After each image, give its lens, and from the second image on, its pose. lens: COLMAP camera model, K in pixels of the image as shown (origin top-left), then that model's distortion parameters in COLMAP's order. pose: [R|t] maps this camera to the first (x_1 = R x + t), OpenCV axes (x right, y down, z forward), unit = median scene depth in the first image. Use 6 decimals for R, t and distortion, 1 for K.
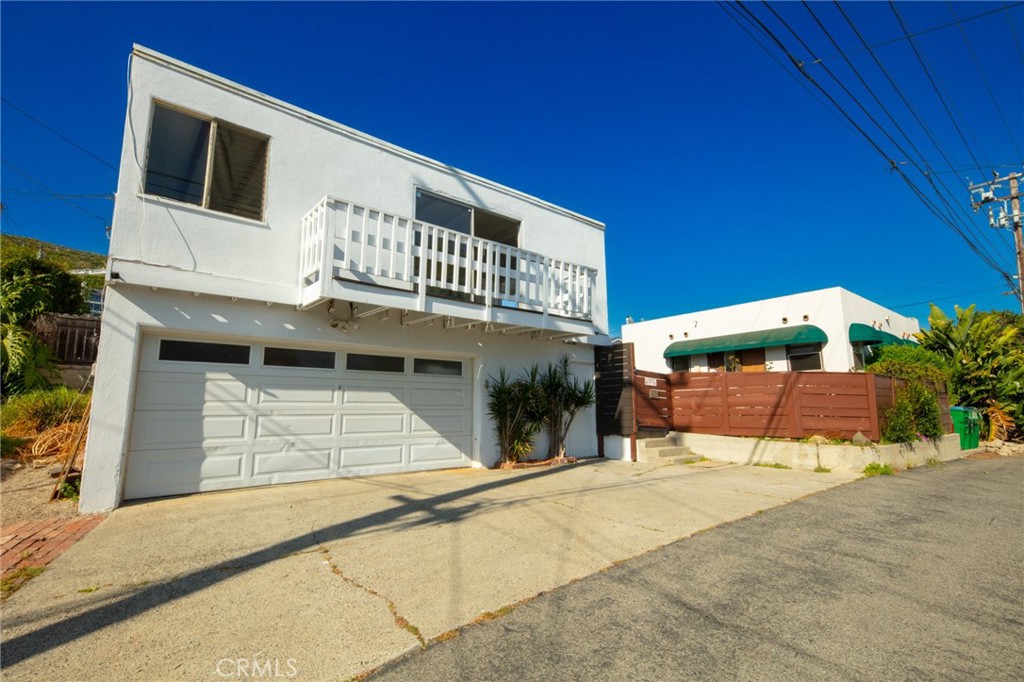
lens RADIAL K [[482.7, 0, 507.3], [0, 482.7, 339.6], [0, 0, 1]] dist [0.000589, 0.000605]
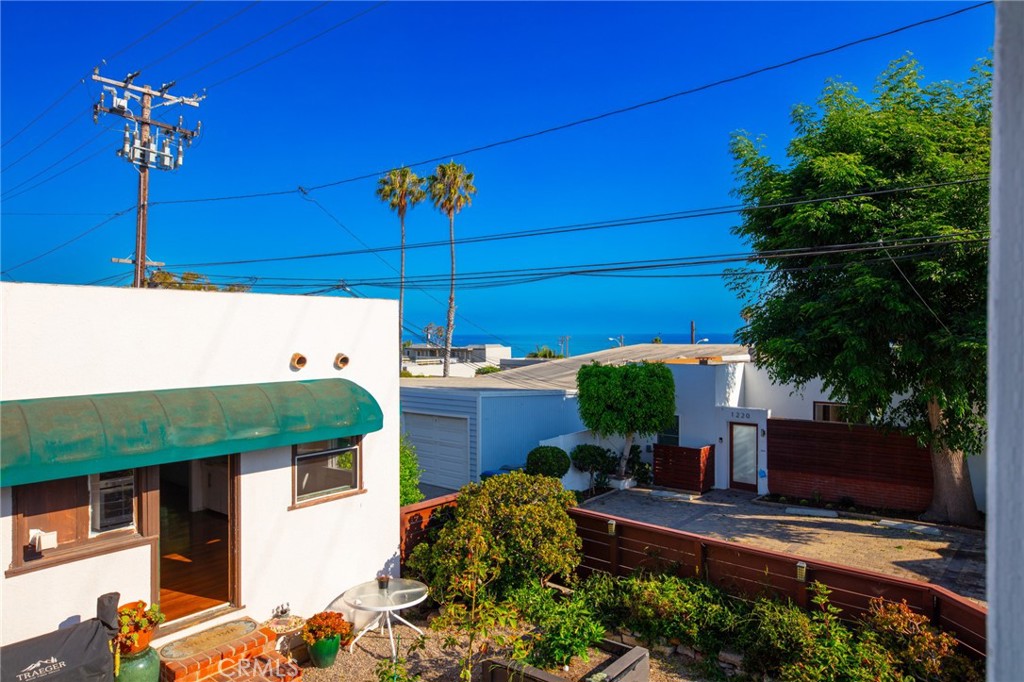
lens RADIAL K [[659.2, 0, 514.0], [0, 659.2, 340.5], [0, 0, 1]] dist [0.010884, 0.002413]
pose [[-0.192524, -0.007085, 0.981267, 0.065952], [-0.144503, 0.989277, -0.021209, -0.089429], [-0.970594, -0.145879, -0.191483, 1.211469]]
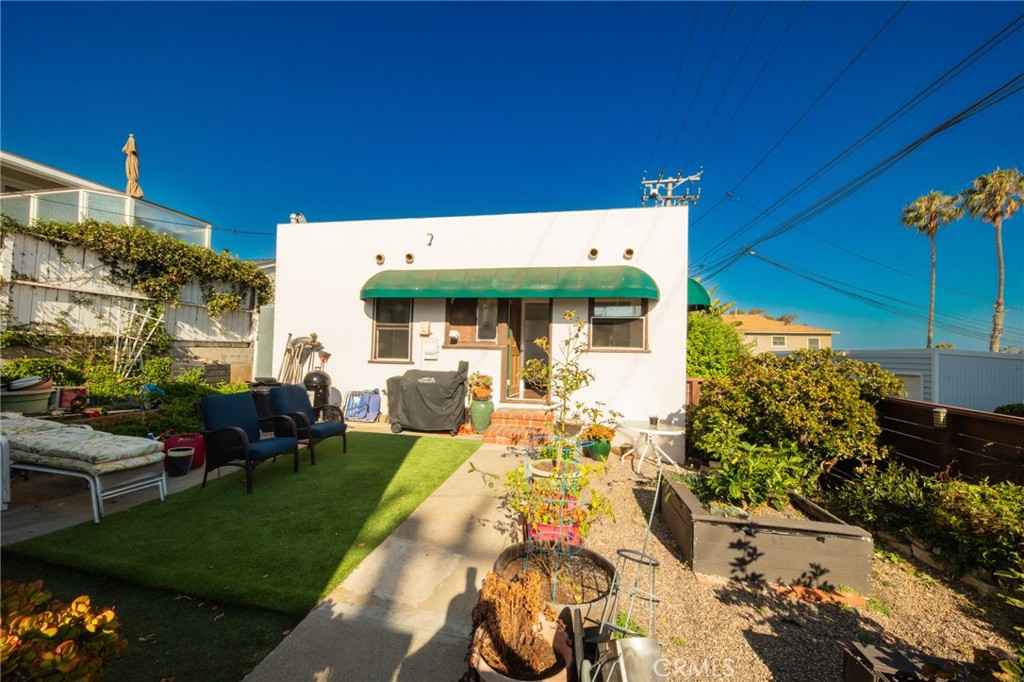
lens RADIAL K [[382.0, 0, 510.1], [0, 382.0, 339.0], [0, 0, 1]] dist [-0.001044, -0.000253]
pose [[0.762529, 0.042957, 0.645527, 0.291700], [-0.124163, 0.988962, 0.080857, 0.042586], [-0.634928, -0.141807, 0.759445, 0.922999]]
